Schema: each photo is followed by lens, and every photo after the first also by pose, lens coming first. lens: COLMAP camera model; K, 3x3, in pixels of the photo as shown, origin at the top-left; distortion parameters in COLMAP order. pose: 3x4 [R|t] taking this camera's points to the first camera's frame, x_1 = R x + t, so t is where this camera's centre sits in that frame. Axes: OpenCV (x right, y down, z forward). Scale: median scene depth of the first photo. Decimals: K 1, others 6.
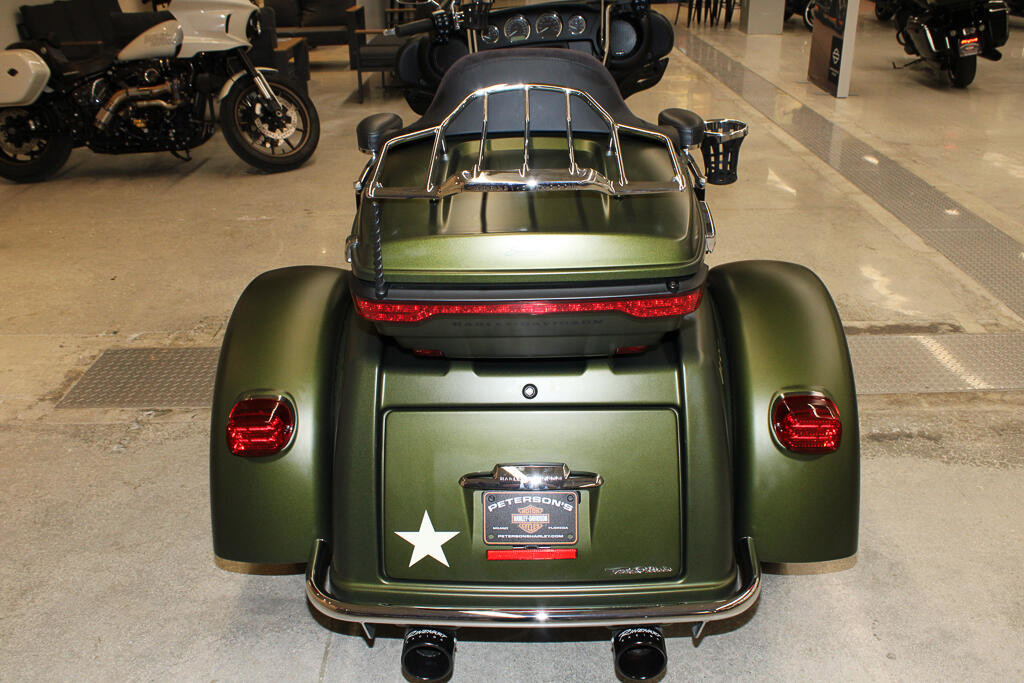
lens RADIAL K [[933.3, 0, 500.1], [0, 933.3, 330.7], [0, 0, 1]] dist [-0.164635, 0.159646]
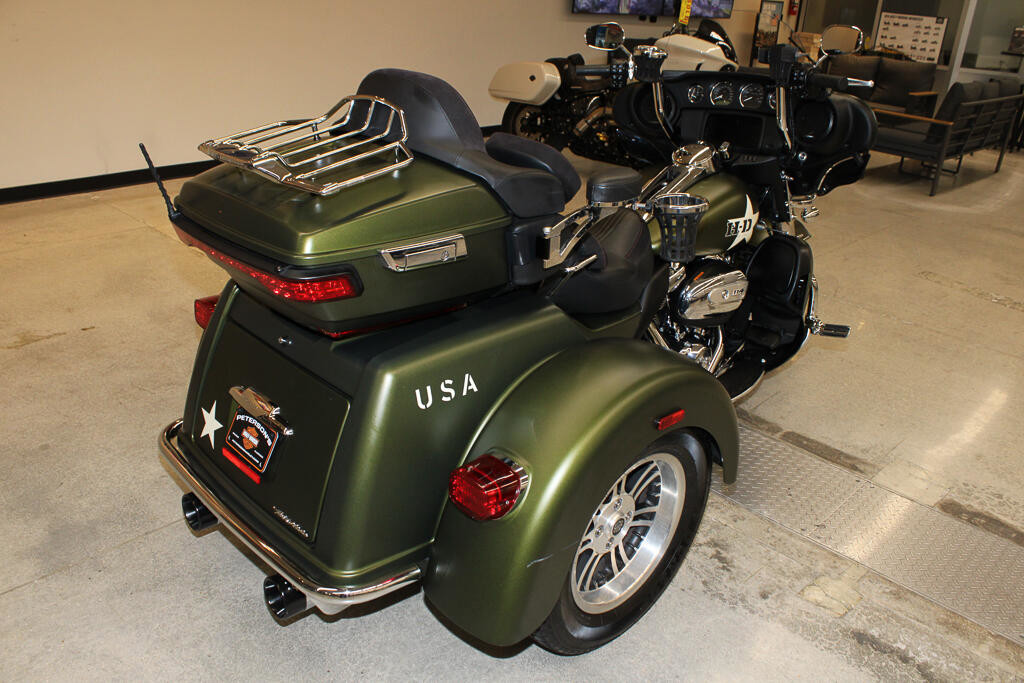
lens RADIAL K [[859.7, 0, 503.5], [0, 859.7, 311.7], [0, 0, 1]] dist [-0.169609, 0.147747]
pose [[0.709451, 0.315944, -0.629967, 0.273770], [-0.354726, 0.932481, 0.068181, -0.043591], [0.608974, 0.175095, 0.773623, 0.093735]]
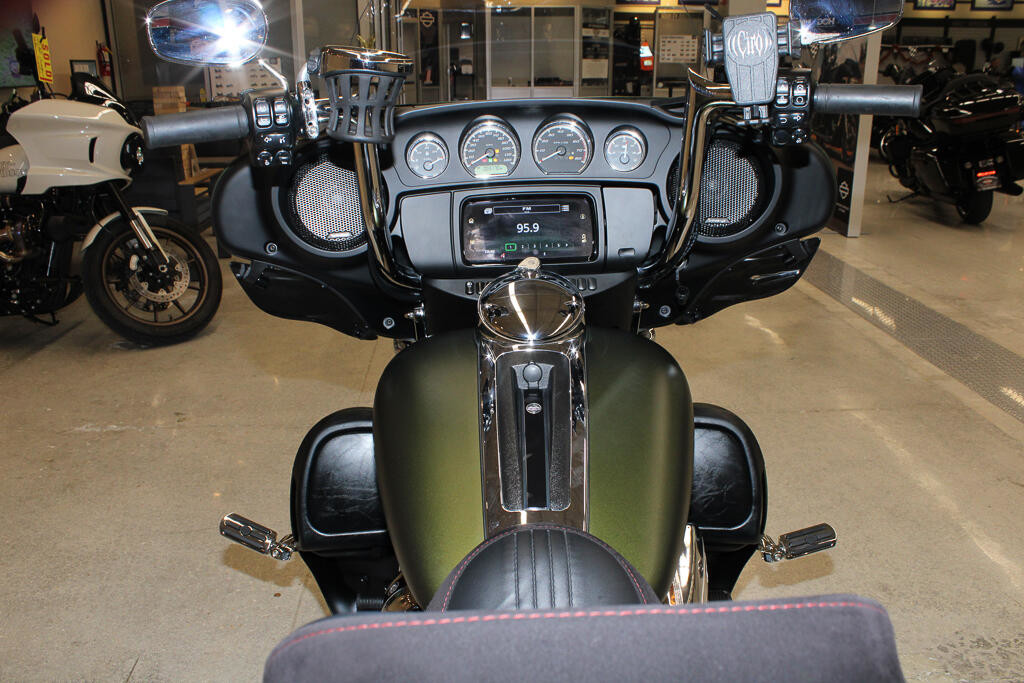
lens RADIAL K [[853.1, 0, 512.7], [0, 853.1, 326.4], [0, 0, 1]] dist [-0.177091, 0.158455]
pose [[0.998403, -0.004635, 0.056299, 0.005635], [0.011589, 0.992236, -0.123826, -0.103648], [-0.055288, 0.124281, 0.990706, 0.322223]]
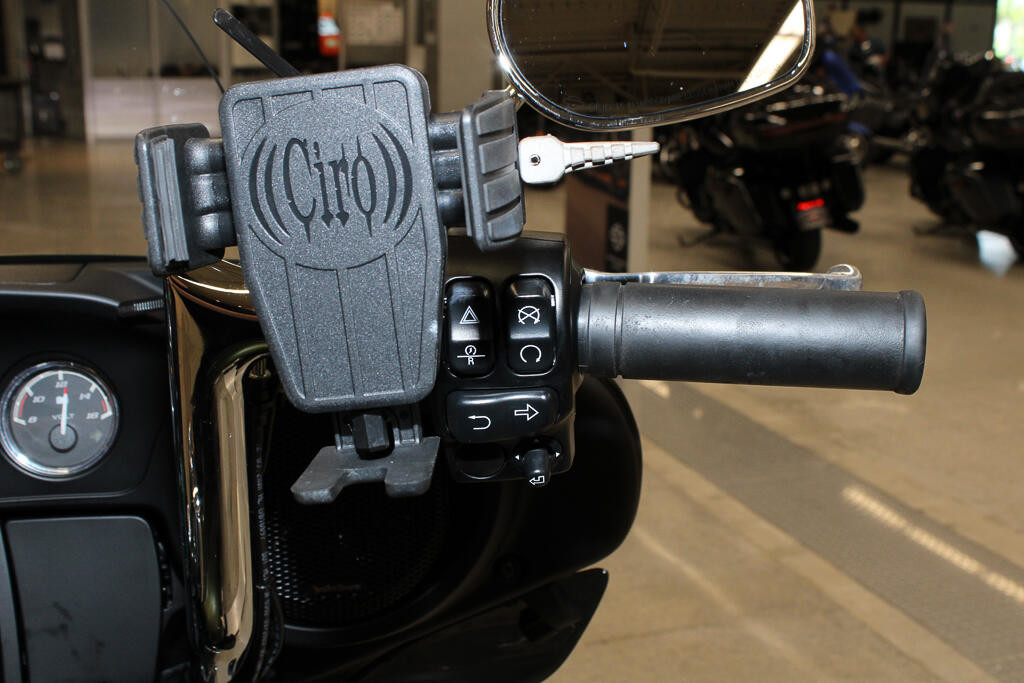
lens RADIAL K [[1202.1, 0, 512.0], [0, 1202.1, 341.5], [0, 0, 1]] dist [-0.069061, 0.033920]
pose [[0.939398, -0.054086, 0.338536, 0.047802], [0.114781, 0.980106, -0.161919, -0.157824], [-0.323044, 0.190964, 0.926917, 0.413123]]
